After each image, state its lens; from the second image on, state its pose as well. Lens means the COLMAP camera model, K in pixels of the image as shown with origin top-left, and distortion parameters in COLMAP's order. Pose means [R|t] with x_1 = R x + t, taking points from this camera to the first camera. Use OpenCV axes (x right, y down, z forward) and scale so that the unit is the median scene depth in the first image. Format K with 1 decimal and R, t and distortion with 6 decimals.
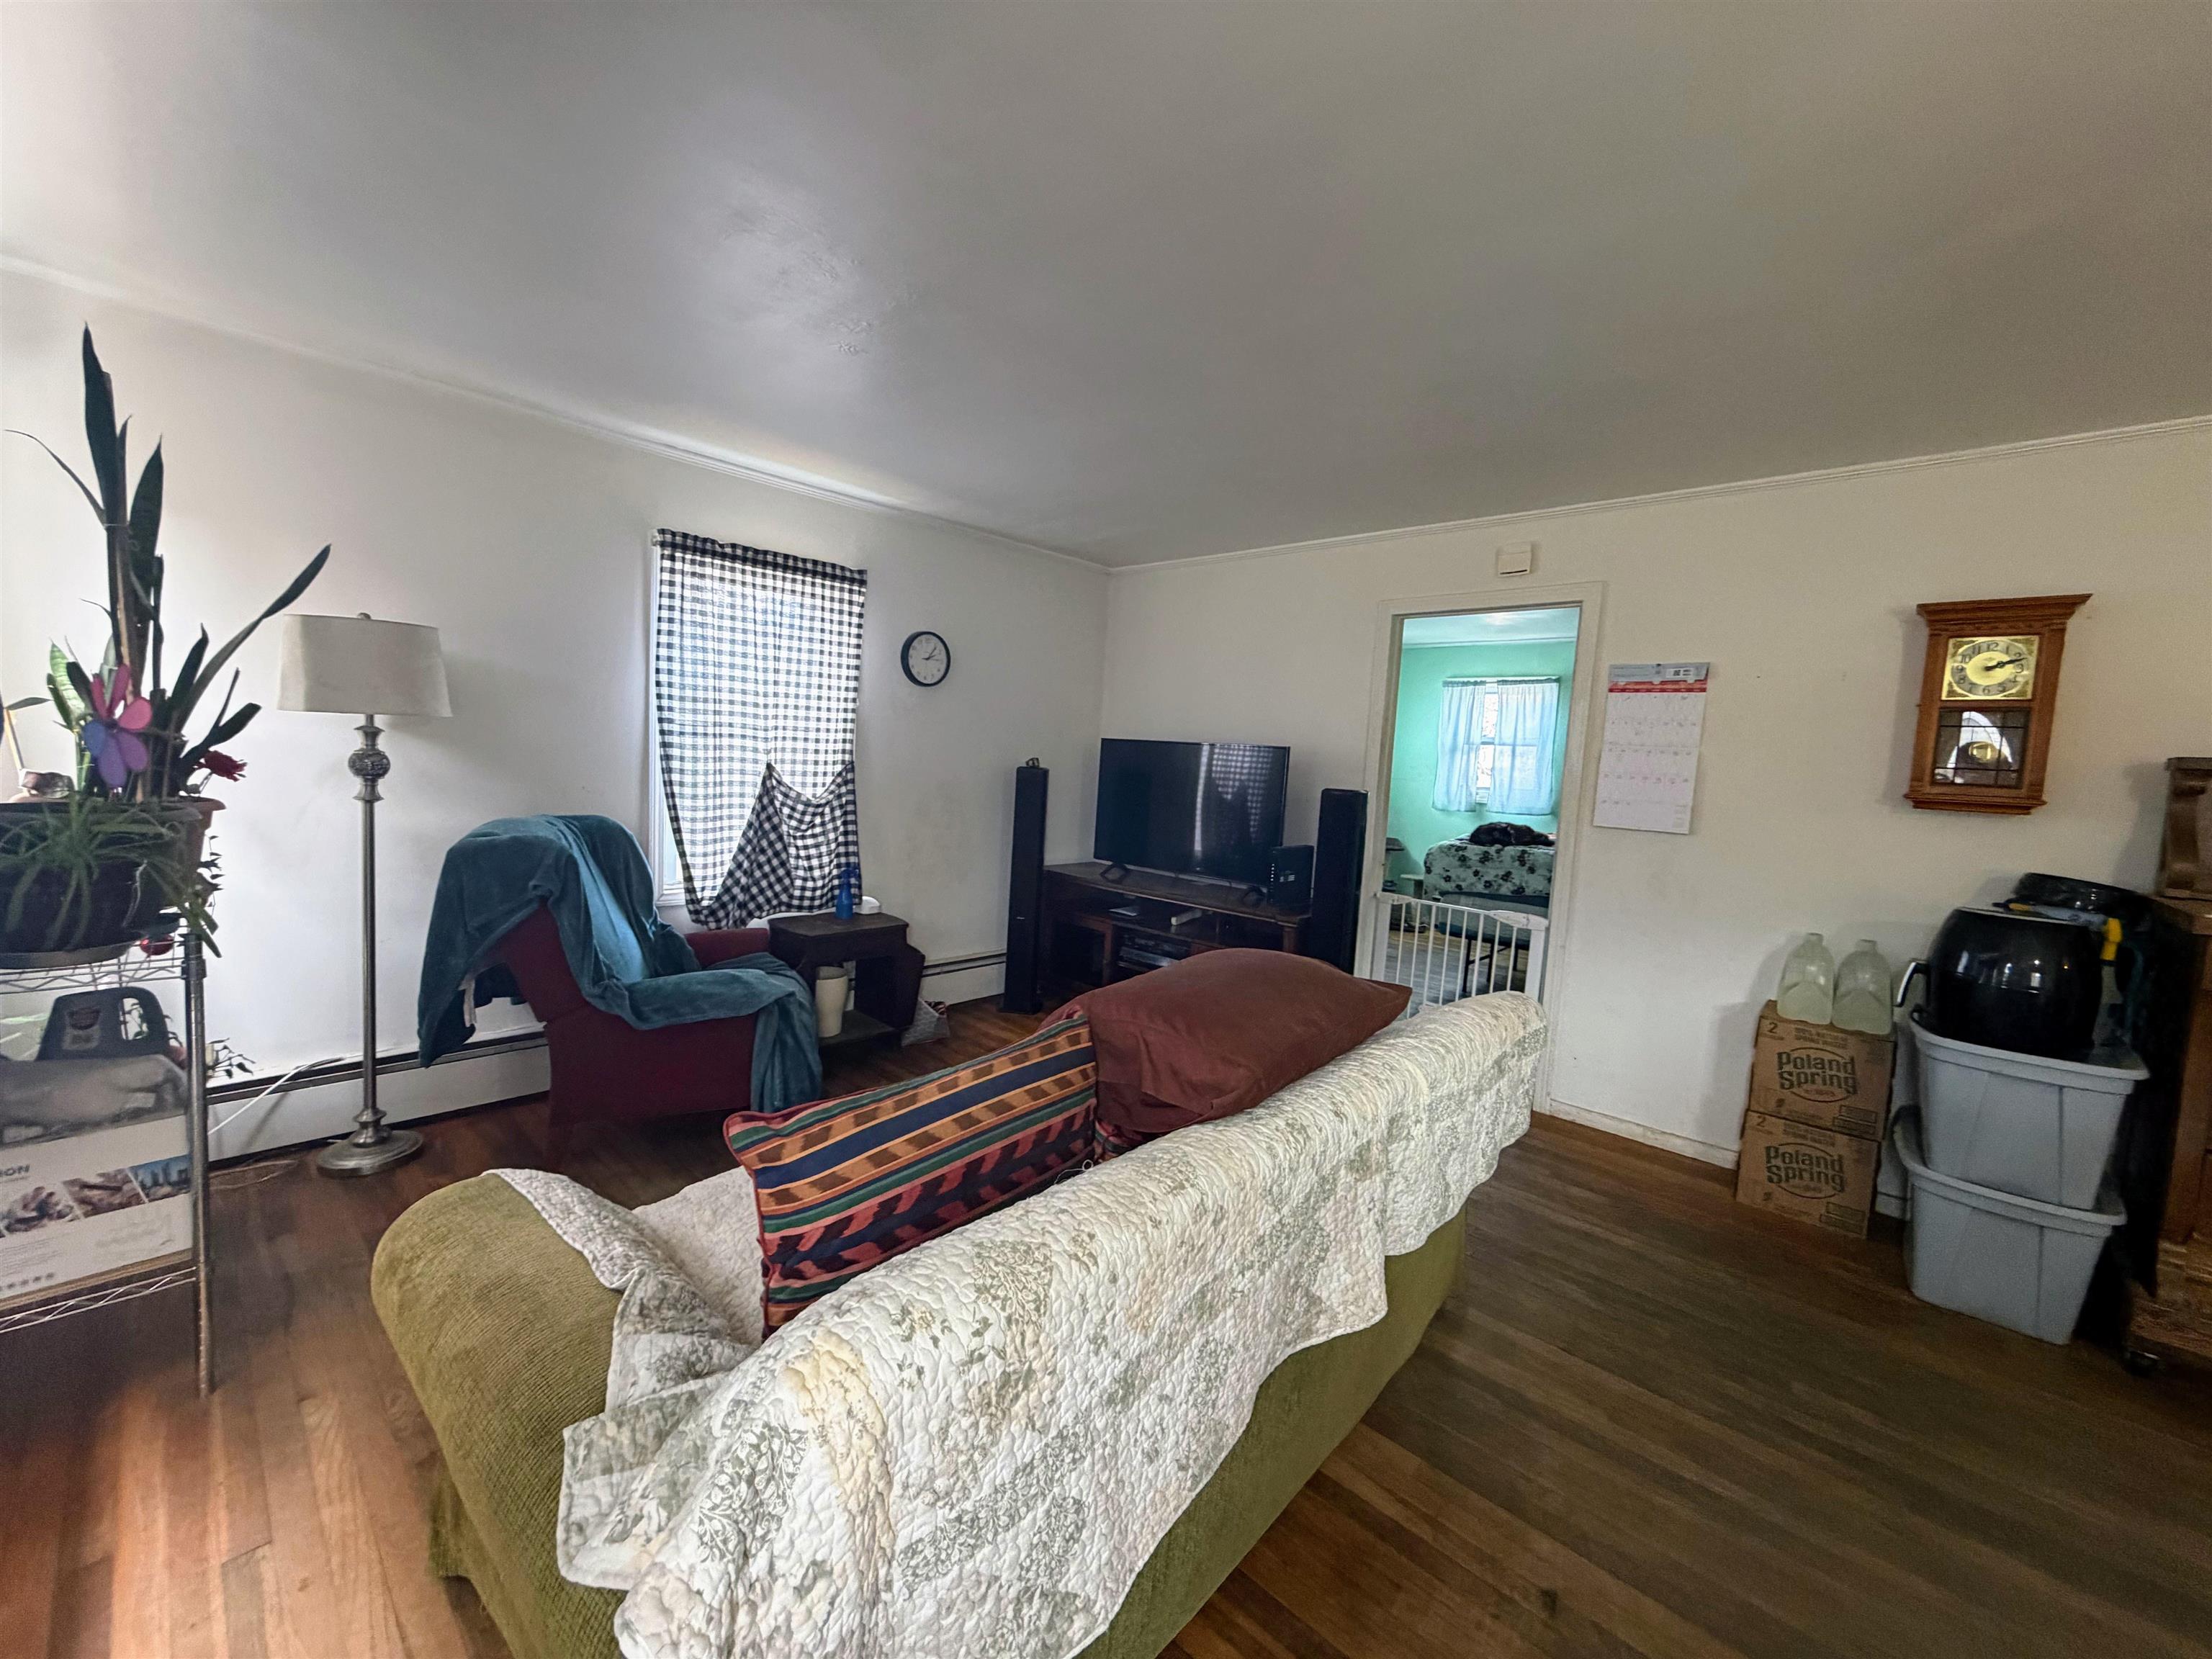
lens RADIAL K [[879.3, 0, 1095.8], [0, 879.3, 831.0], [0, 0, 1]] dist [0.000859, 0.000043]
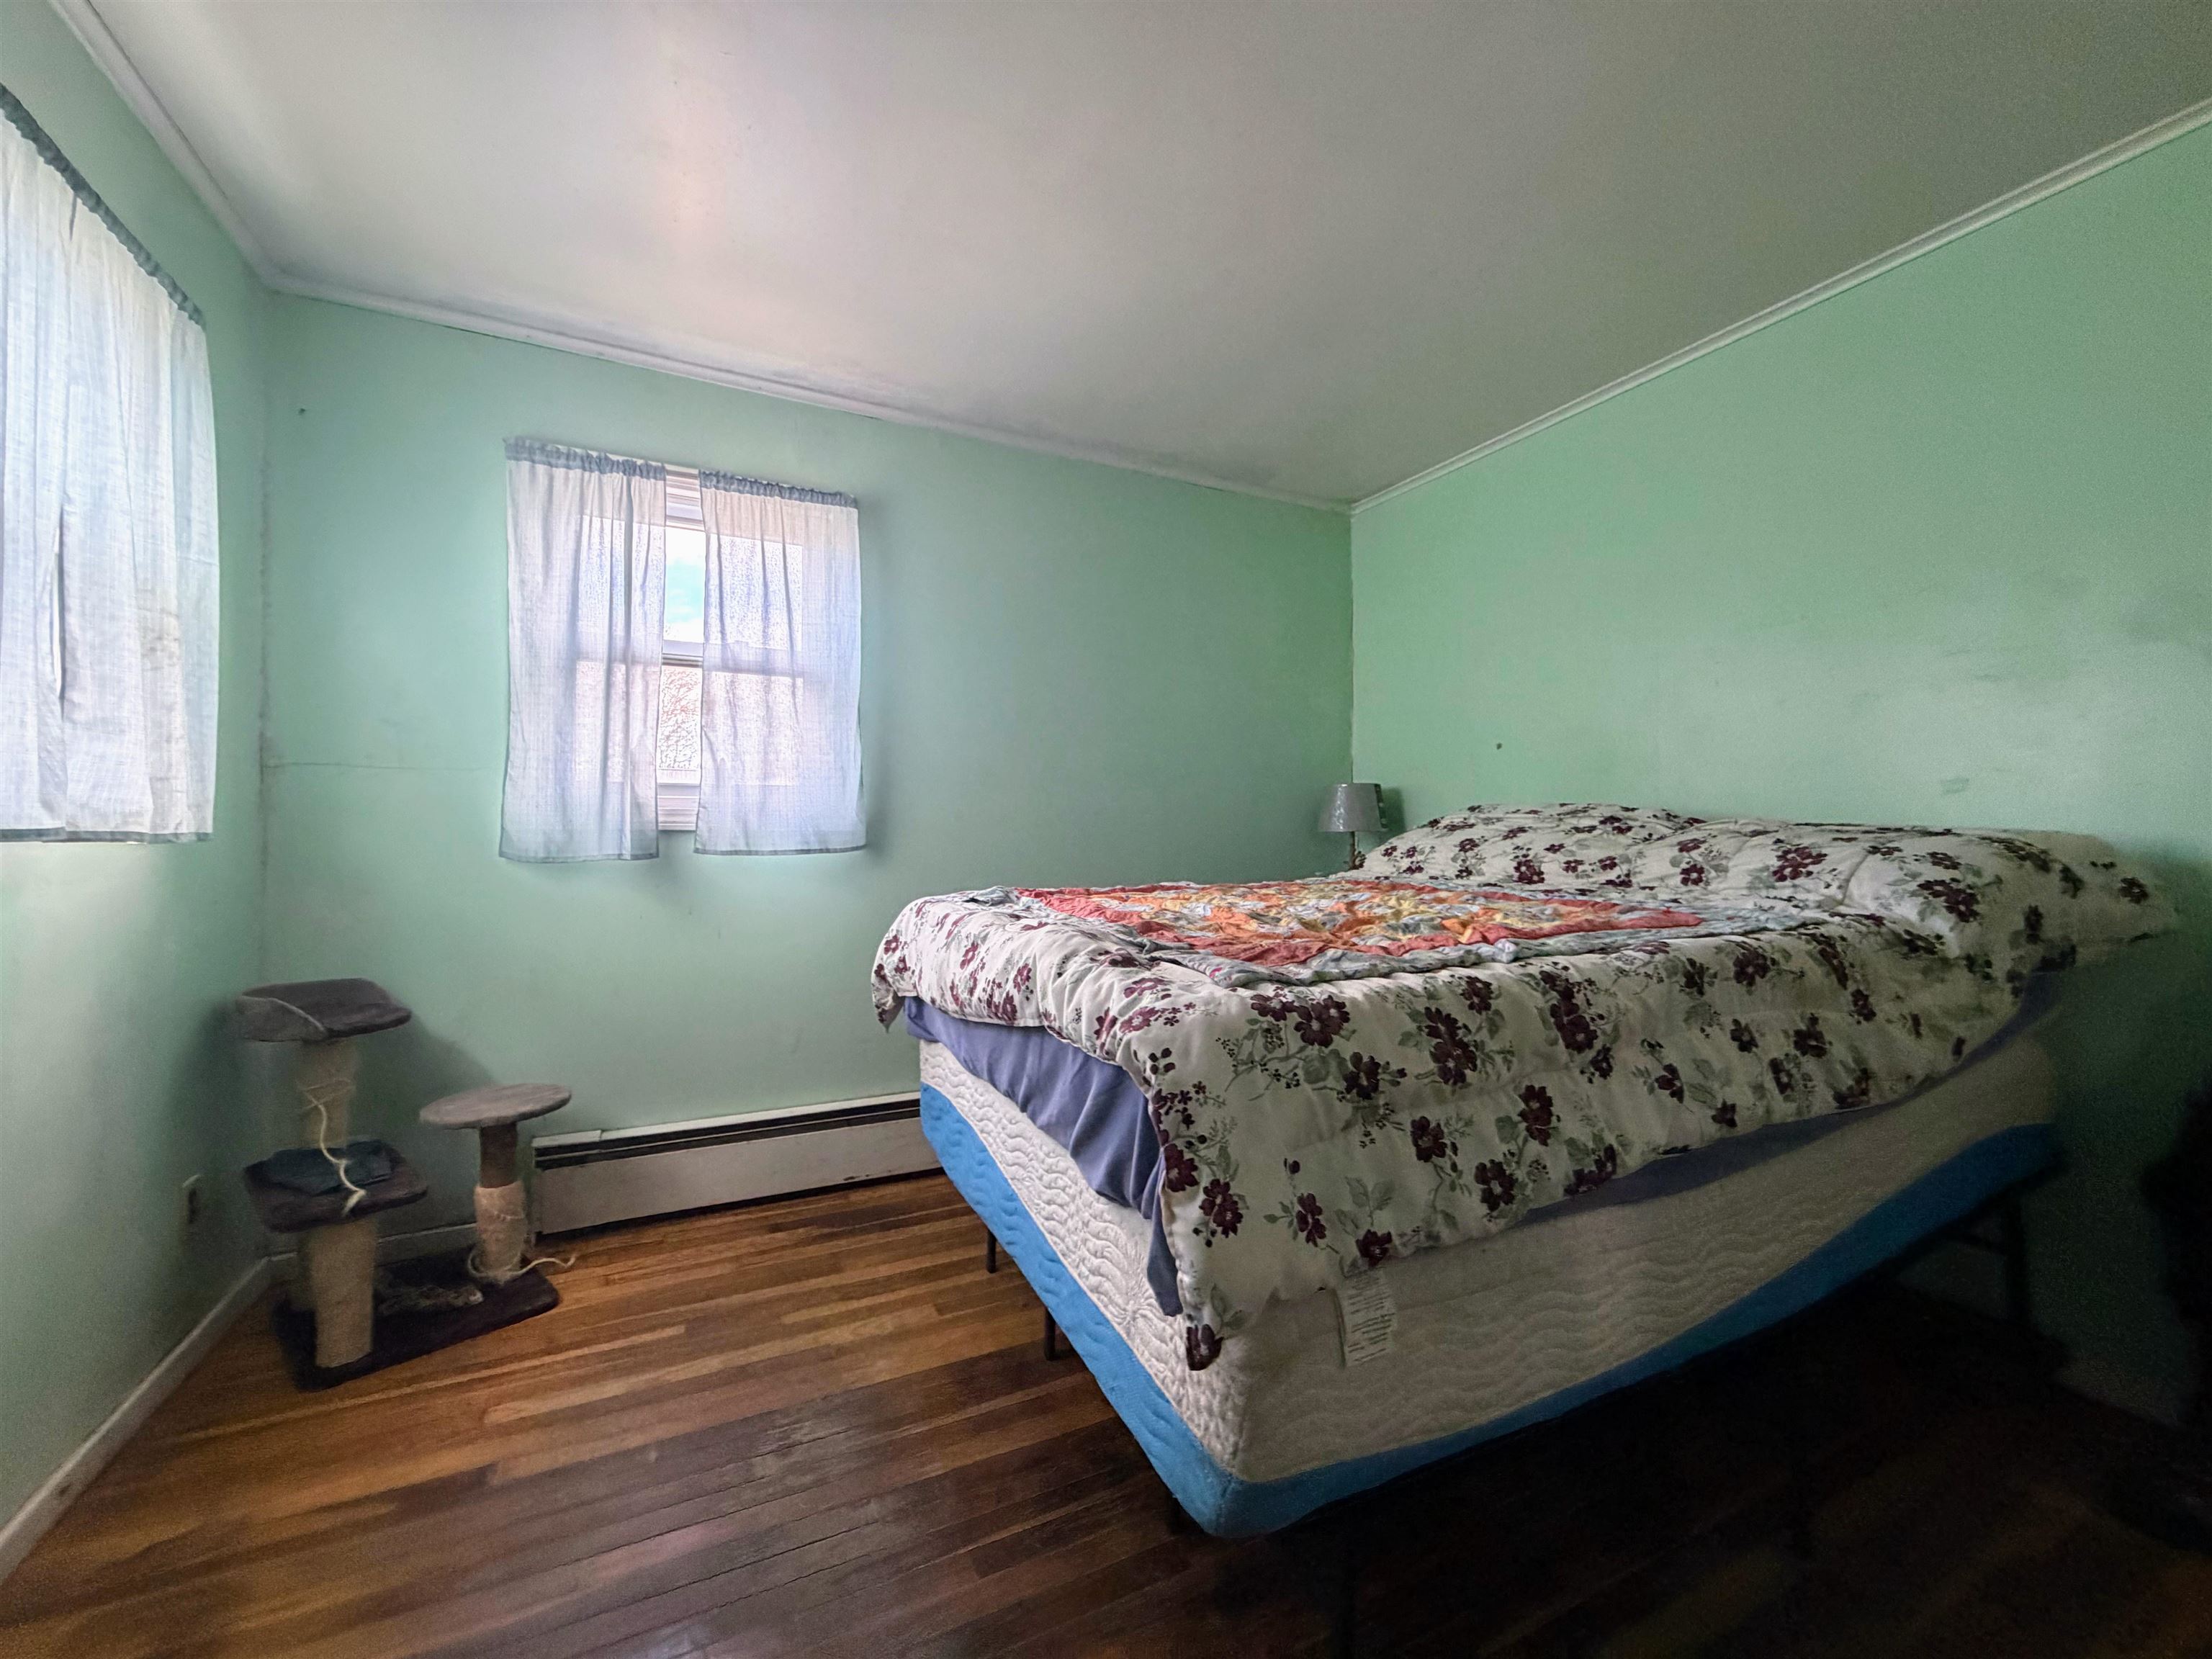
lens RADIAL K [[879.3, 0, 1095.8], [0, 879.3, 831.0], [0, 0, 1]] dist [0.000859, 0.000043]
pose [[0.345029, -0.051493, 0.937178, 0.200051], [0.104095, 0.994434, 0.016315, -0.022462], [-0.932802, 0.091926, 0.348469, 0.829291]]
